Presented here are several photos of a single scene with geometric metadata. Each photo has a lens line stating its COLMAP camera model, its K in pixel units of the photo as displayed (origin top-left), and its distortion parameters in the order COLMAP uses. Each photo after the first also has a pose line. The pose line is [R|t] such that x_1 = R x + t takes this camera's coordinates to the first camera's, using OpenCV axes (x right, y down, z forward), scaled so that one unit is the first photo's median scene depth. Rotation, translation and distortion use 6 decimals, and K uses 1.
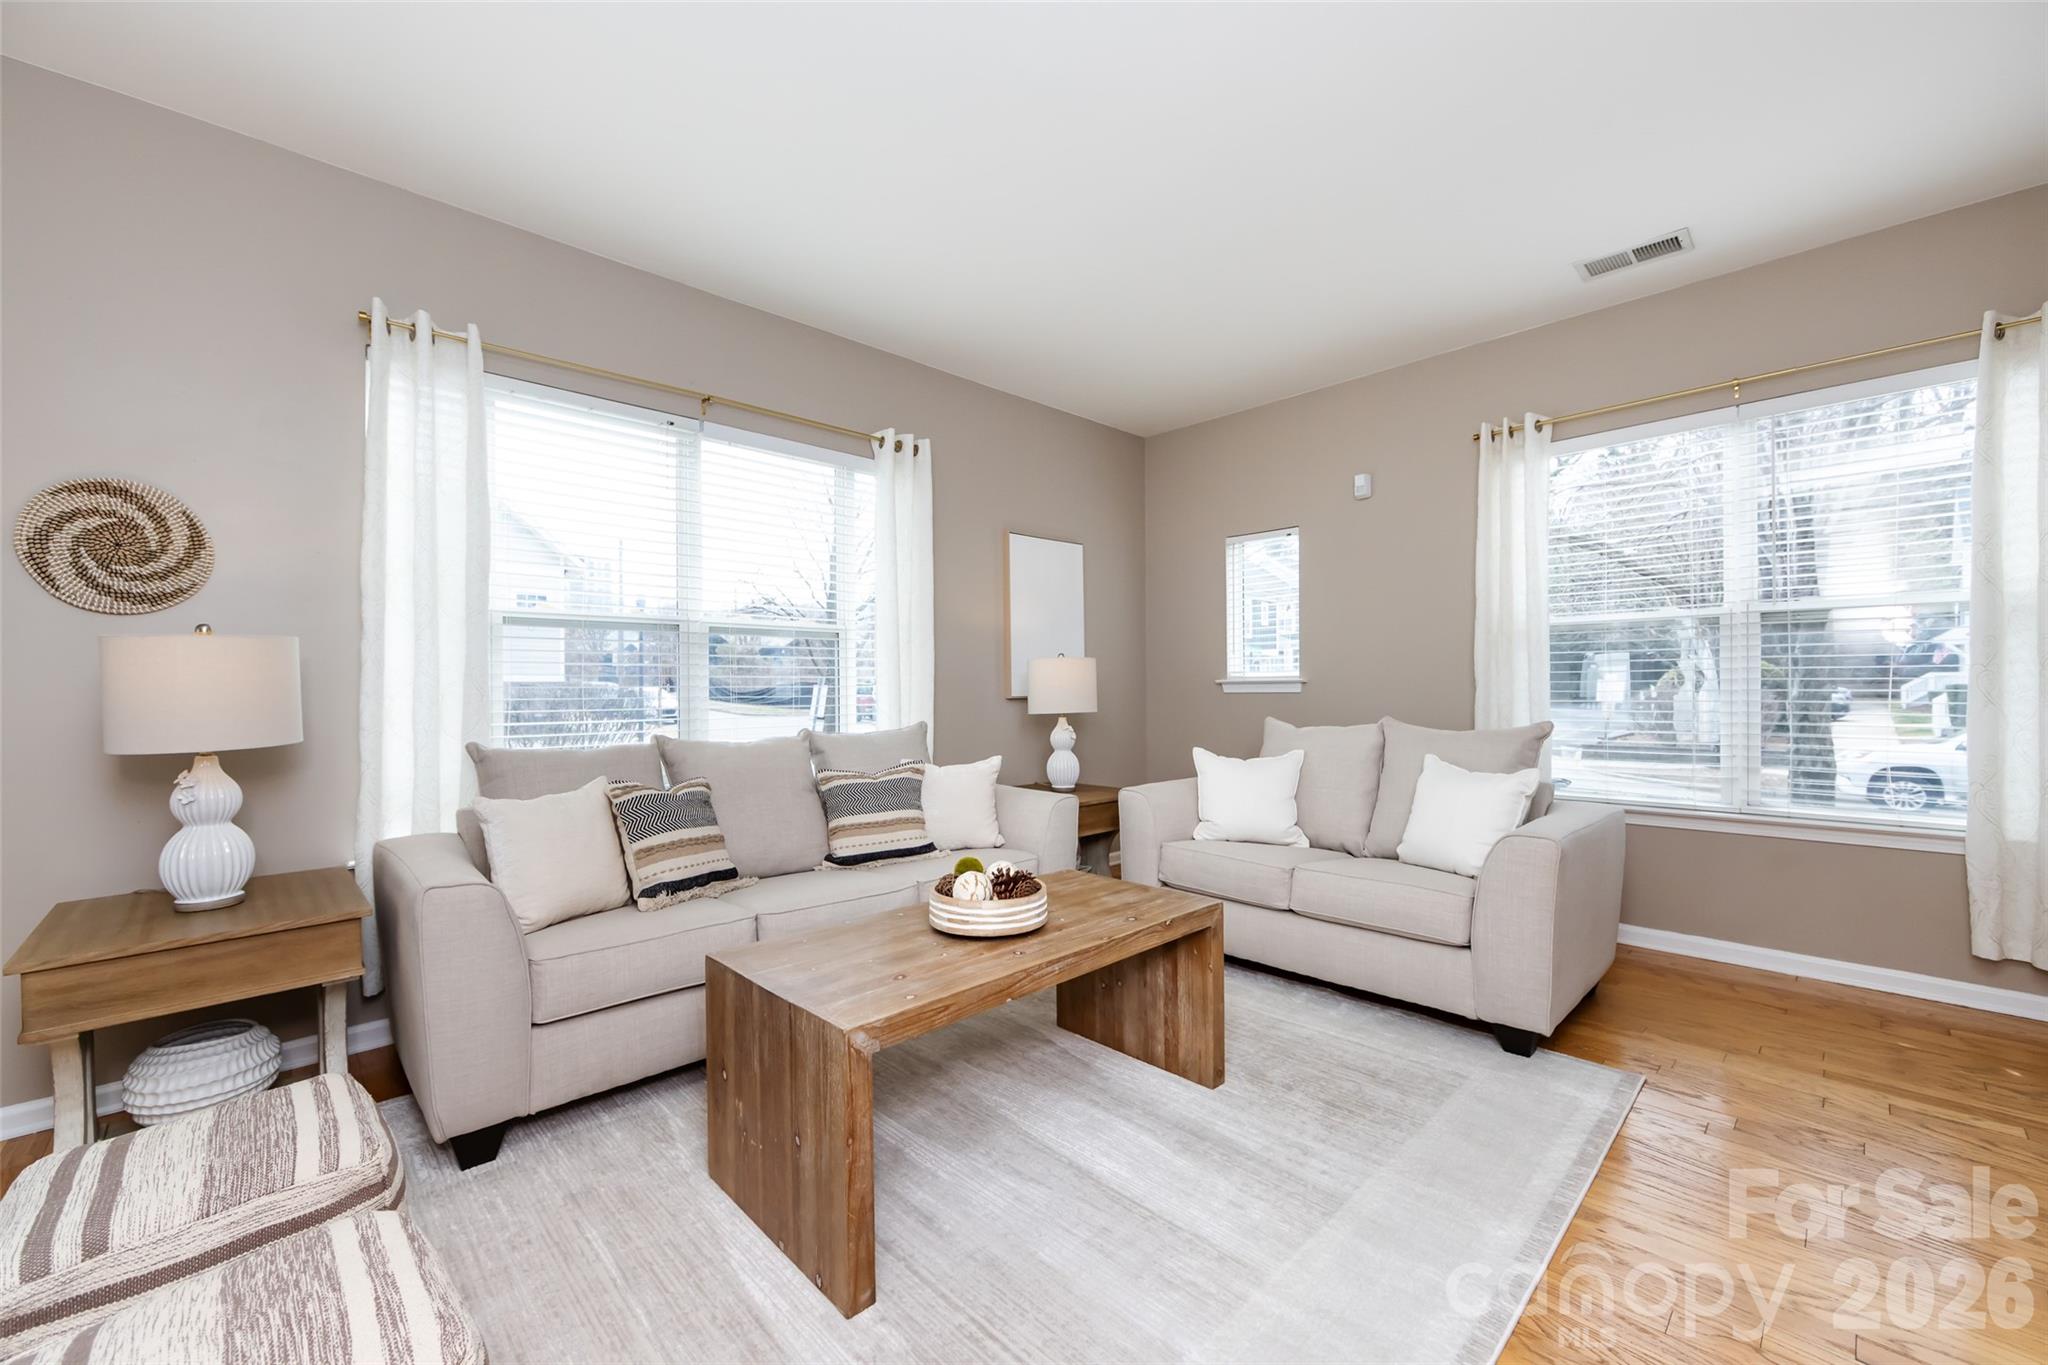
lens RADIAL K [[807.9, 0, 1021.8], [0, 807.9, 688.3], [0, 0, 1]] dist [-0.001872, -0.000331]
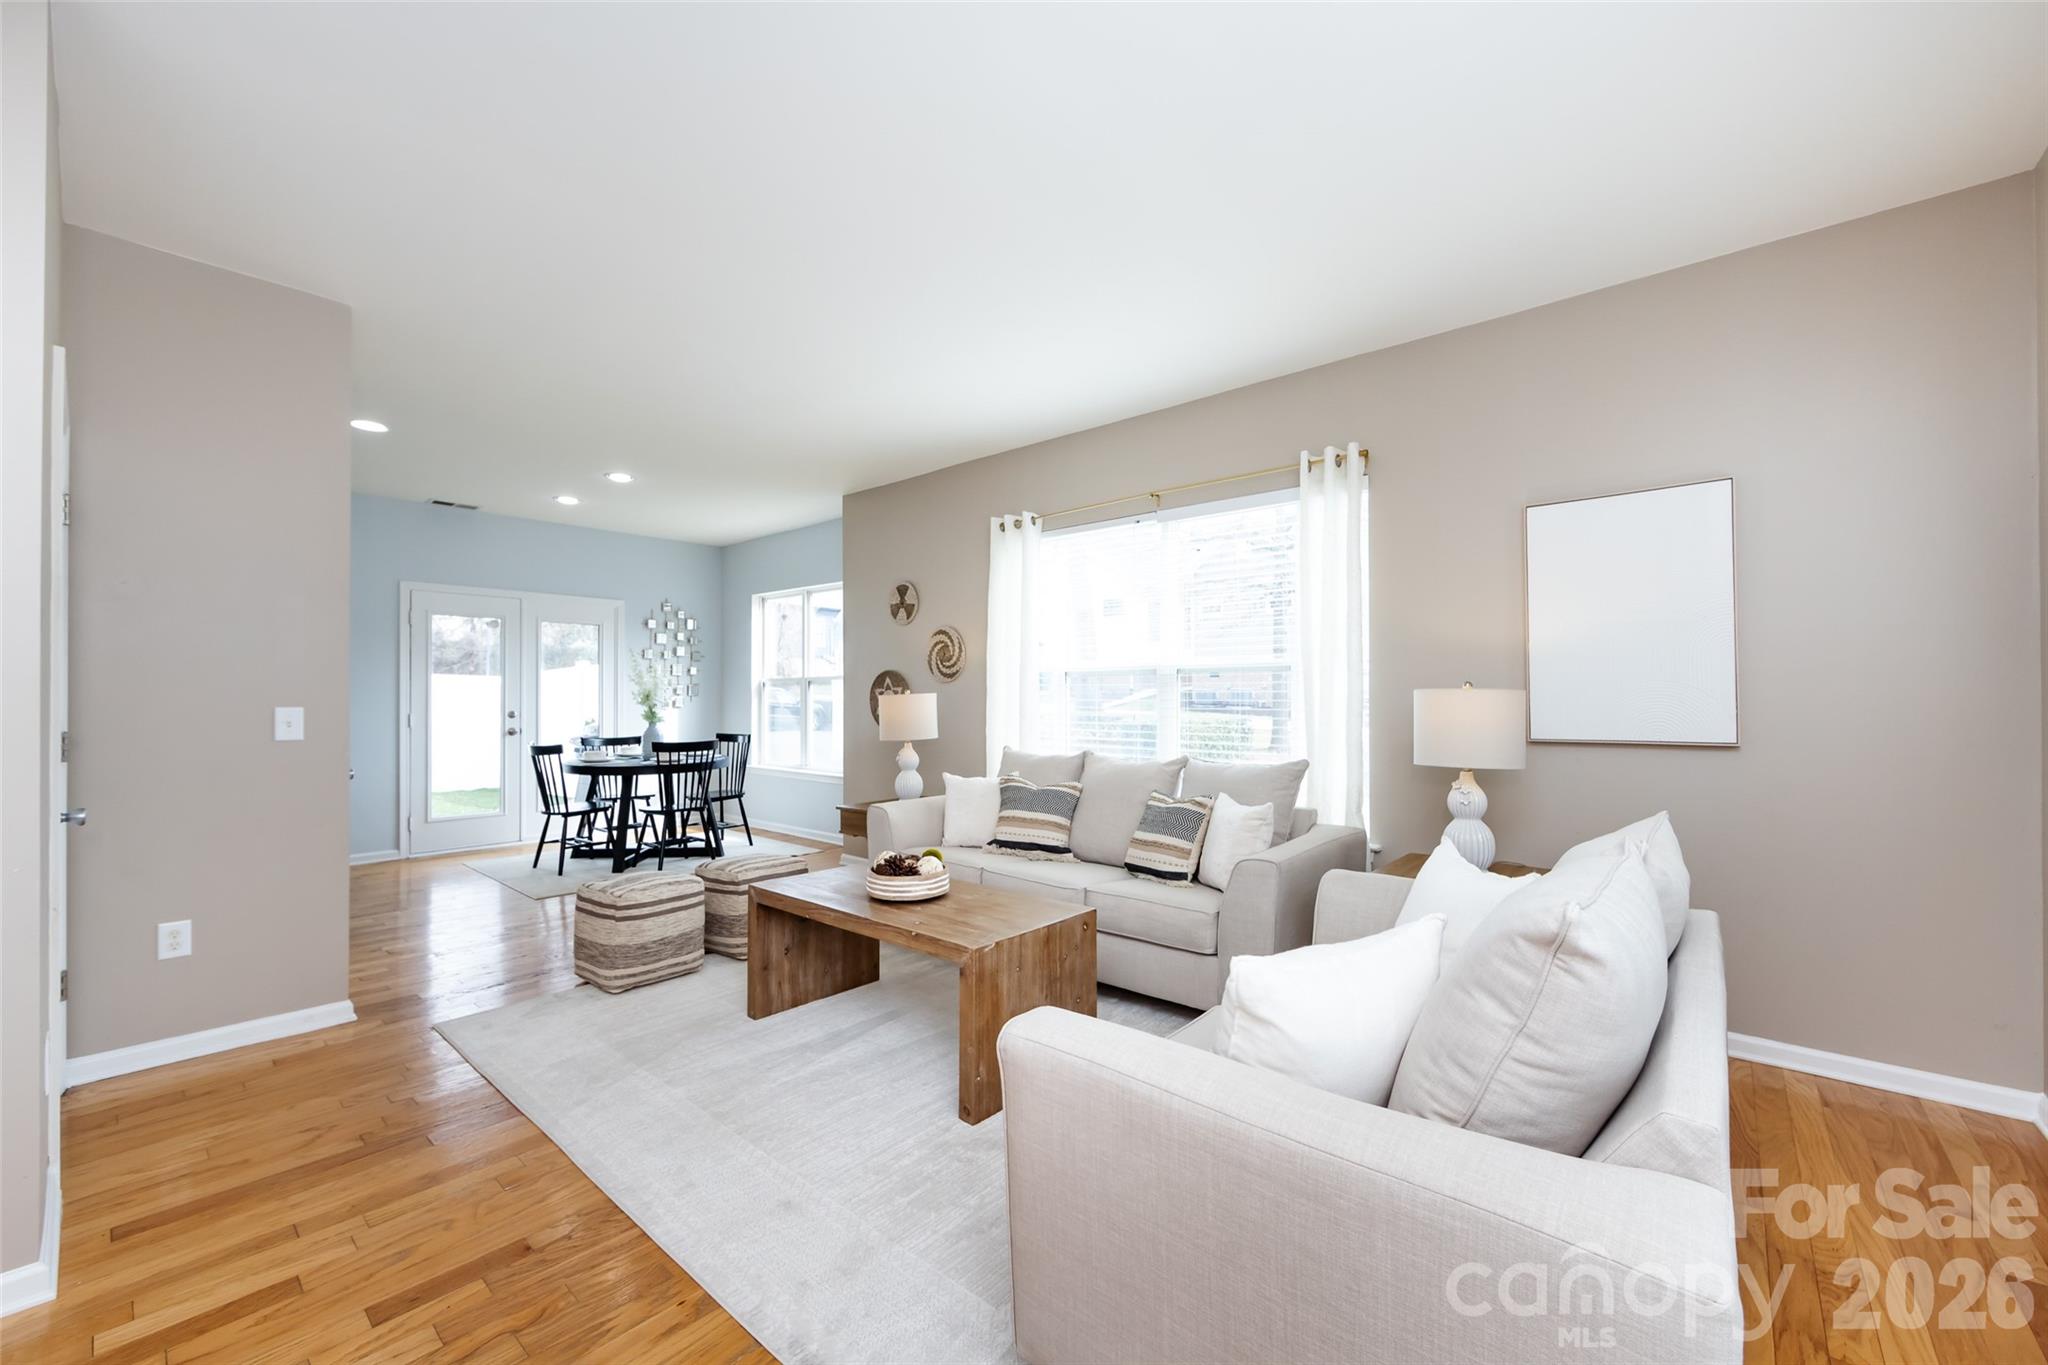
lens RADIAL K [[796.6, 0, 1036.1], [0, 796.6, 688.9], [0, 0, 1]] dist [-0.016395, -0.000313]
pose [[0.086446, -0.019126, -0.996073, 1.146608], [-0.018700, 0.999608, -0.020817, -0.024427], [0.996081, 0.020427, 0.086054, 0.944048]]
